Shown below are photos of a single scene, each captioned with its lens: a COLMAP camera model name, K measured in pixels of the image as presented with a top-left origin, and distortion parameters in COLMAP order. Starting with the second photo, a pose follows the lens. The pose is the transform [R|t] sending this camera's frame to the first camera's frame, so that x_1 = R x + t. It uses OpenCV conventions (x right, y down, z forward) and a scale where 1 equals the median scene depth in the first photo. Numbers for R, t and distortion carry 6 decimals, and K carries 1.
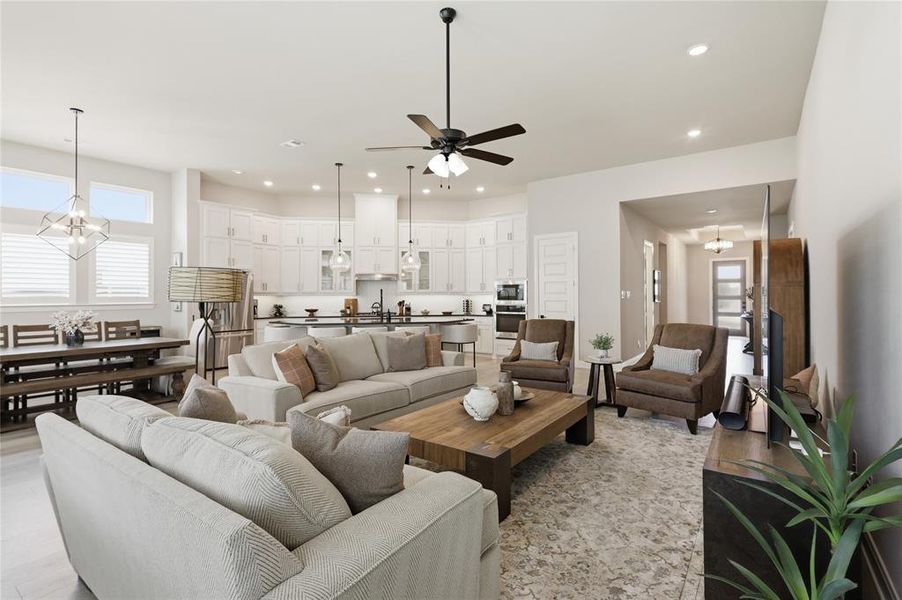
lens RADIAL K [[429.6, 0, 454.2], [0, 429.6, 294.5], [0, 0, 1]] dist [0.000570, 0.000266]
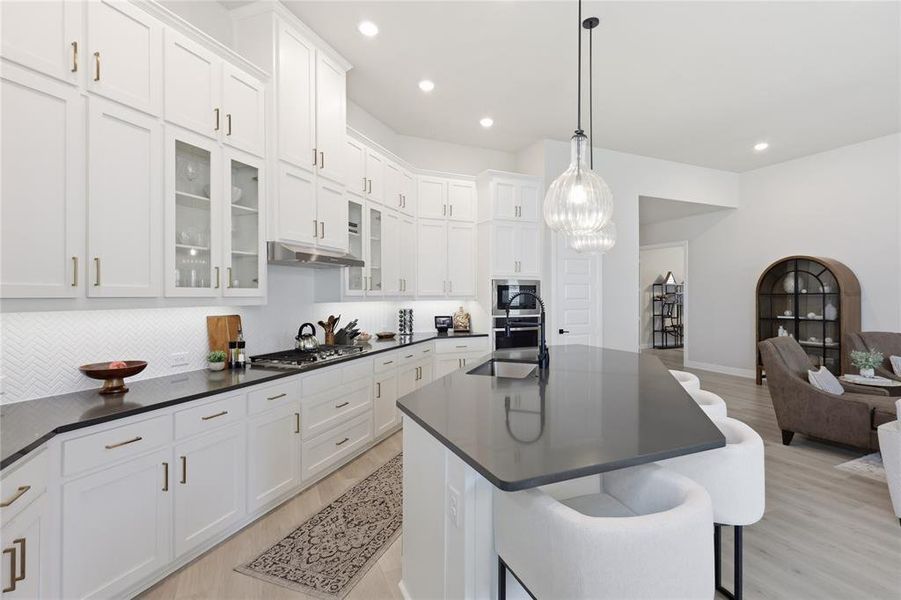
lens RADIAL K [[420.3, 0, 449.4], [0, 420.3, 297.0], [0, 0, 1]] dist [0.001696, 0.001500]
pose [[0.514183, -0.000222, 0.857680, -0.437052], [-0.004937, 0.999983, 0.003219, -0.006228], [-0.857666, -0.005890, 0.514173, 0.706272]]
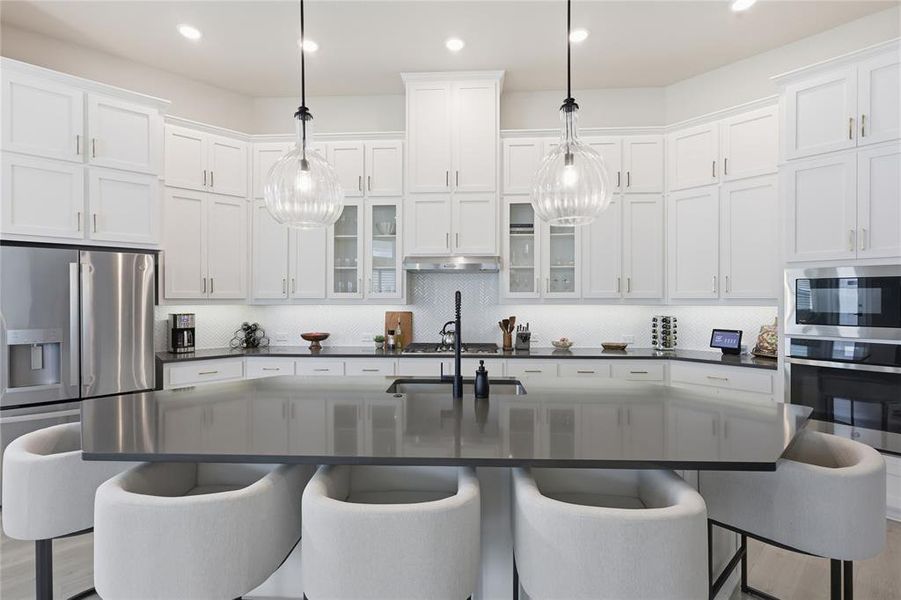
lens RADIAL K [[420.3, 0, 449.4], [0, 420.3, 297.0], [0, 0, 1]] dist [0.001696, 0.001500]
pose [[0.976732, 0.003781, -0.214429, -0.092006], [-0.003348, 0.999992, 0.002383, -0.007510], [0.214436, -0.001610, 0.976737, 0.583162]]
